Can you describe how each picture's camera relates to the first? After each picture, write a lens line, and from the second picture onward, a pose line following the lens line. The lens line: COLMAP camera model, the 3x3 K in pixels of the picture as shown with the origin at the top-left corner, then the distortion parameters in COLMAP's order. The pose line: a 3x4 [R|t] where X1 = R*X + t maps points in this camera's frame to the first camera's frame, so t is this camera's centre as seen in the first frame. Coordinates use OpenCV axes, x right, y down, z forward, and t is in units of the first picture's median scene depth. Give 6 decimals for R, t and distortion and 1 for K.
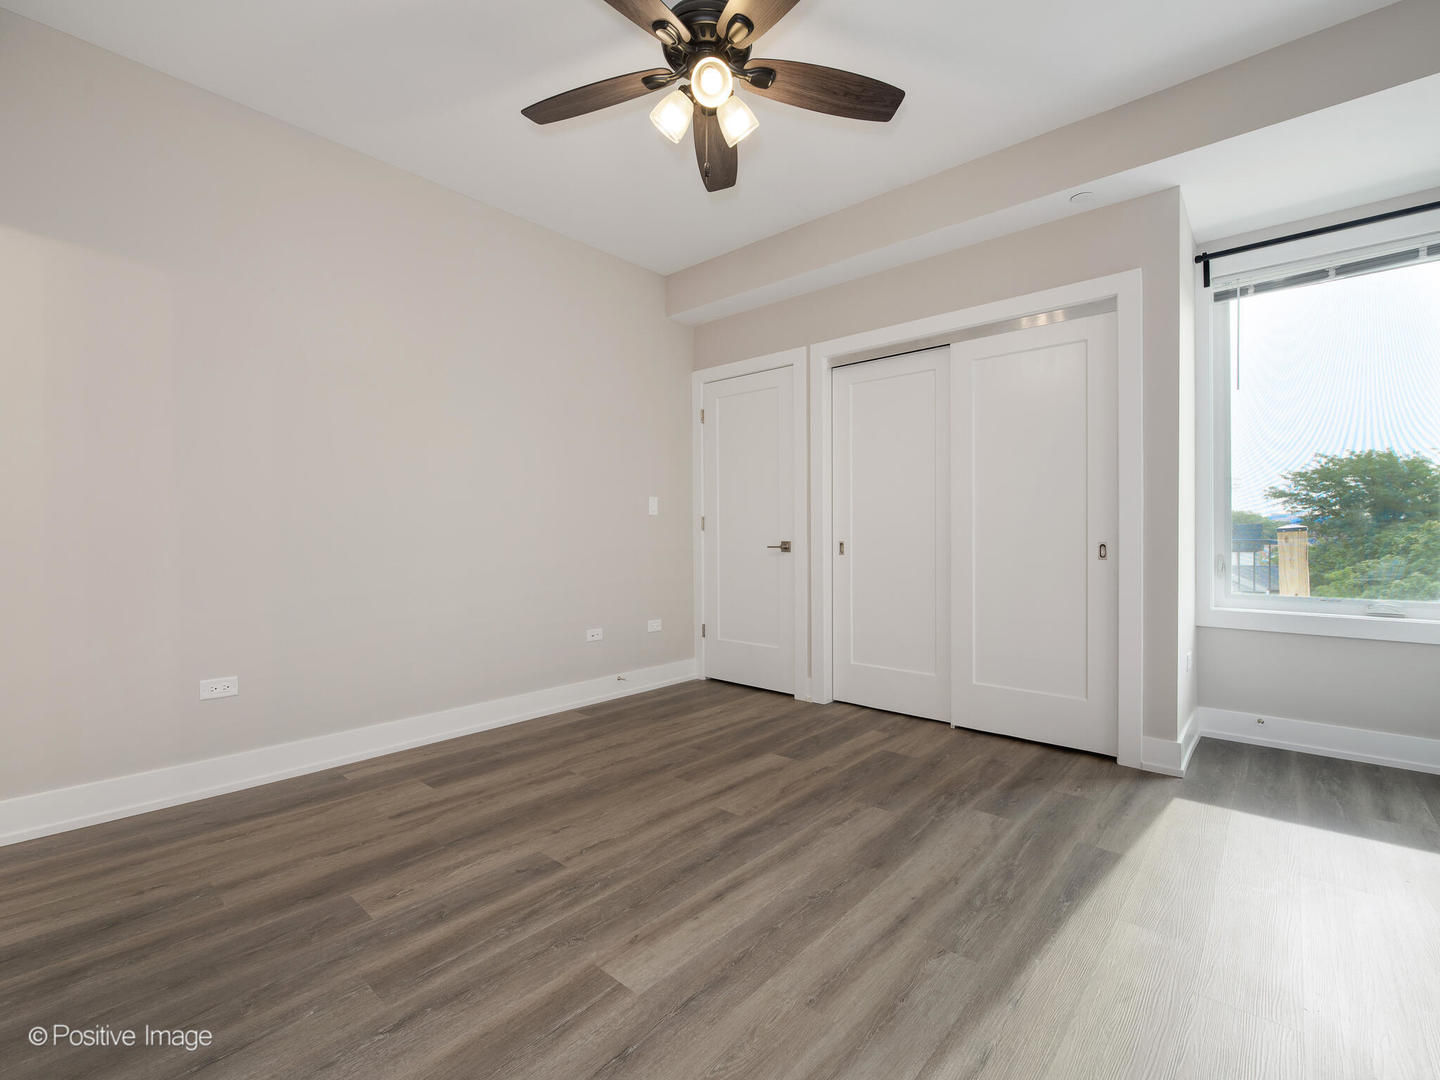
lens RADIAL K [[652.8, 0, 715.1], [0, 652.8, 535.1], [0, 0, 1]] dist [0.003047, 0.000459]
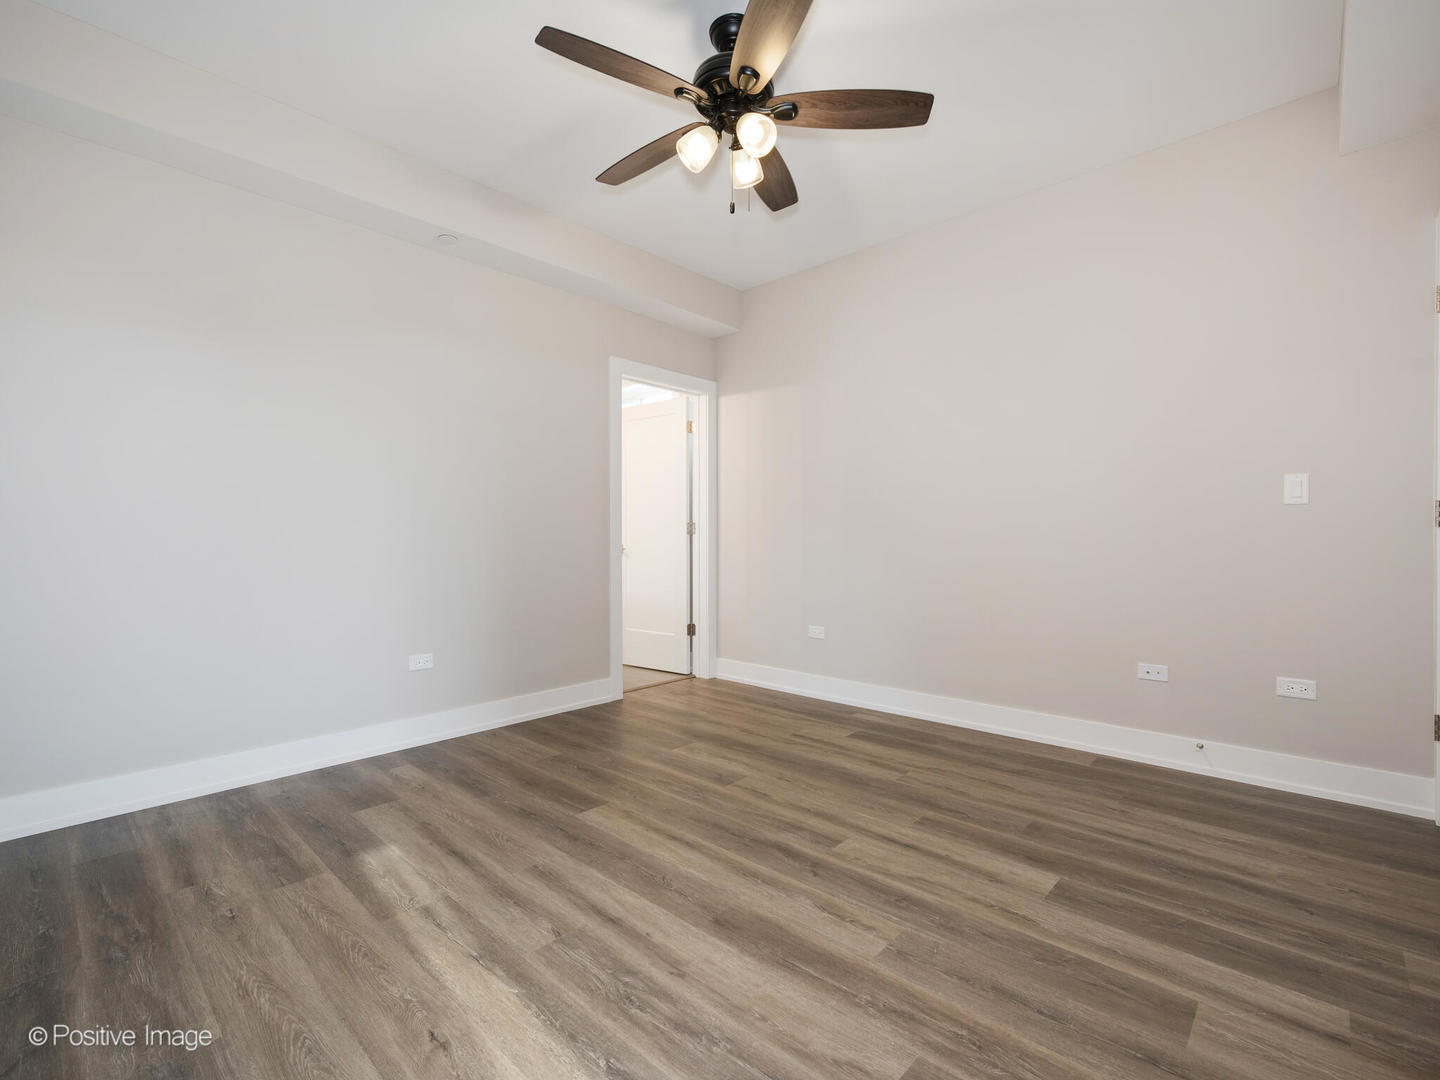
lens RADIAL K [[652.8, 0, 720.2], [0, 652.8, 539.7], [0, 0, 1]] dist [0.003047, 0.000459]
pose [[-0.029416, 0.000519, -0.999567, 0.854541], [0.002916, 0.999996, 0.000433, 0.001317], [0.999563, -0.002902, -0.029418, 0.793907]]
